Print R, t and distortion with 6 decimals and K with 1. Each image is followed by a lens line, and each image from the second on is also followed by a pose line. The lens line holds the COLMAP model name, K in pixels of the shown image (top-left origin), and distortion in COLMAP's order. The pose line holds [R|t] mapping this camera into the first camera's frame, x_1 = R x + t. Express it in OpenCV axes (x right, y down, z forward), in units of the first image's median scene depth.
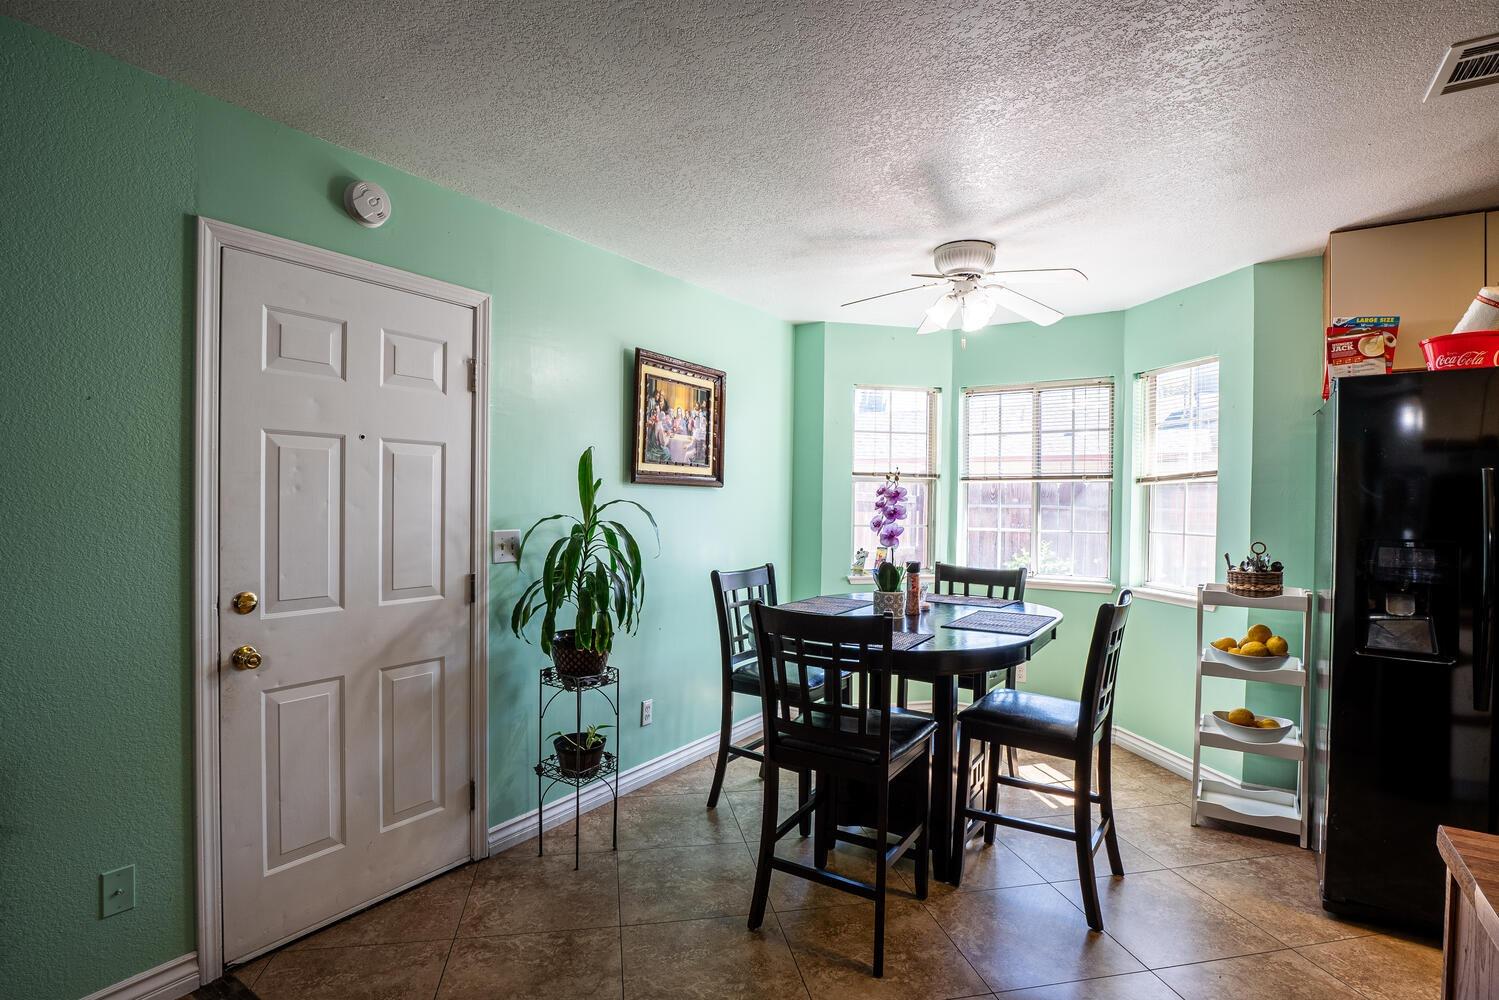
lens RADIAL K [[735.3, 0, 740.6], [0, 735.3, 506.6], [0, 0, 1]] dist [-0.040767, 0.008686]
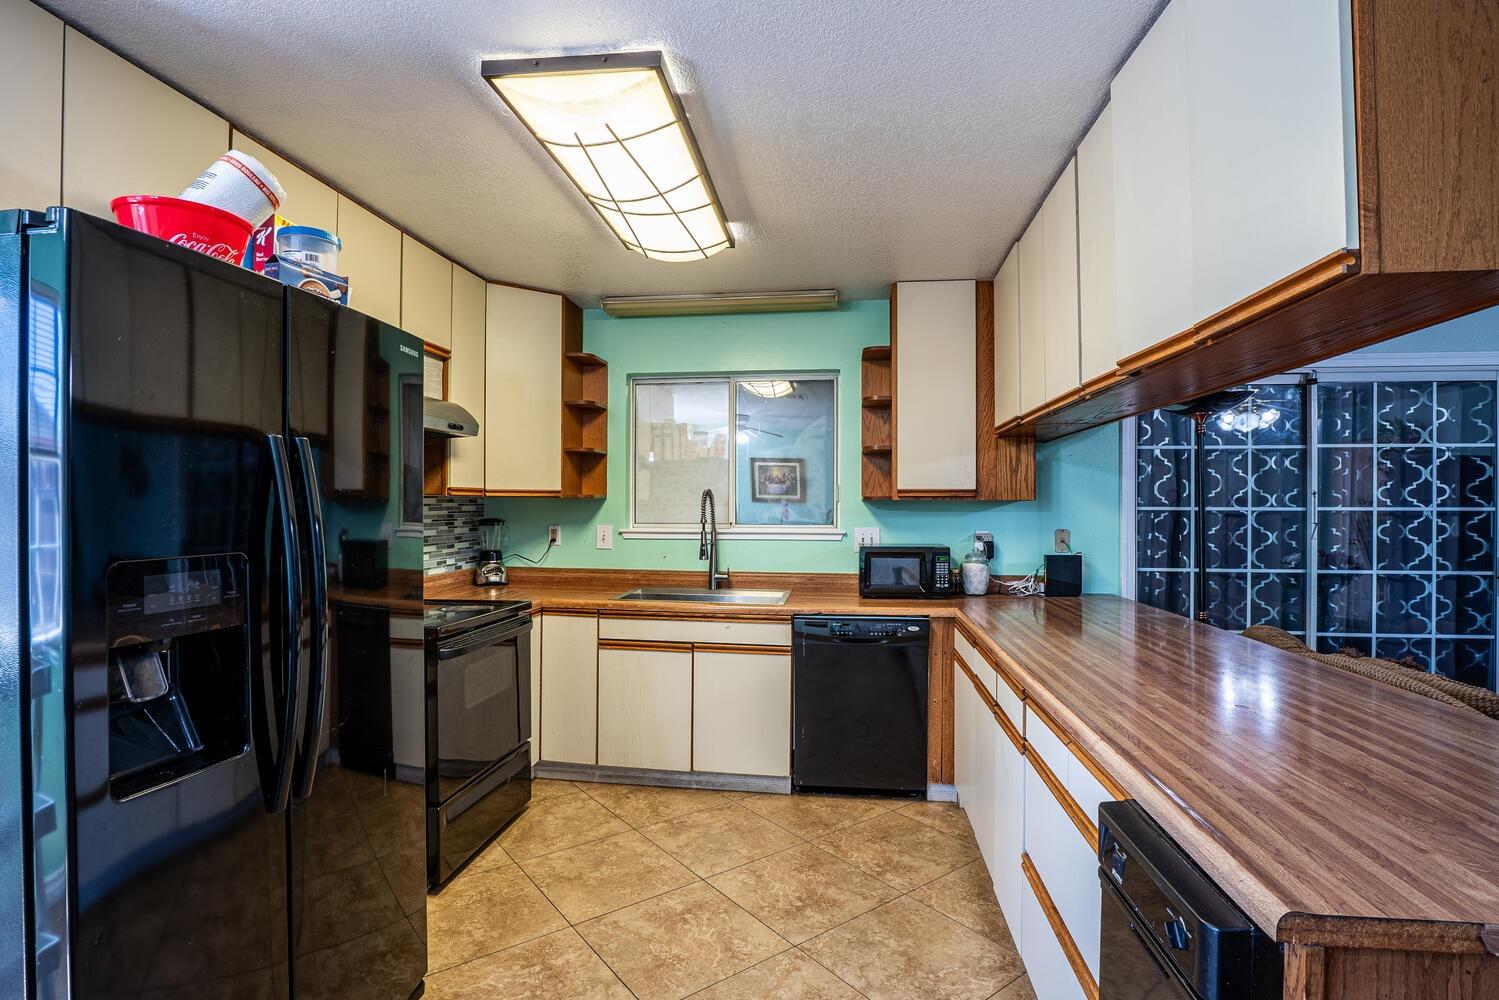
lens RADIAL K [[735.3, 0, 745.5], [0, 735.3, 506.7], [0, 0, 1]] dist [-0.040767, 0.008686]
pose [[-0.441460, -0.017580, 0.897109, 0.218564], [0.003177, 0.999771, 0.021156, -0.000940], [-0.897275, 0.012190, -0.441303, 0.725335]]
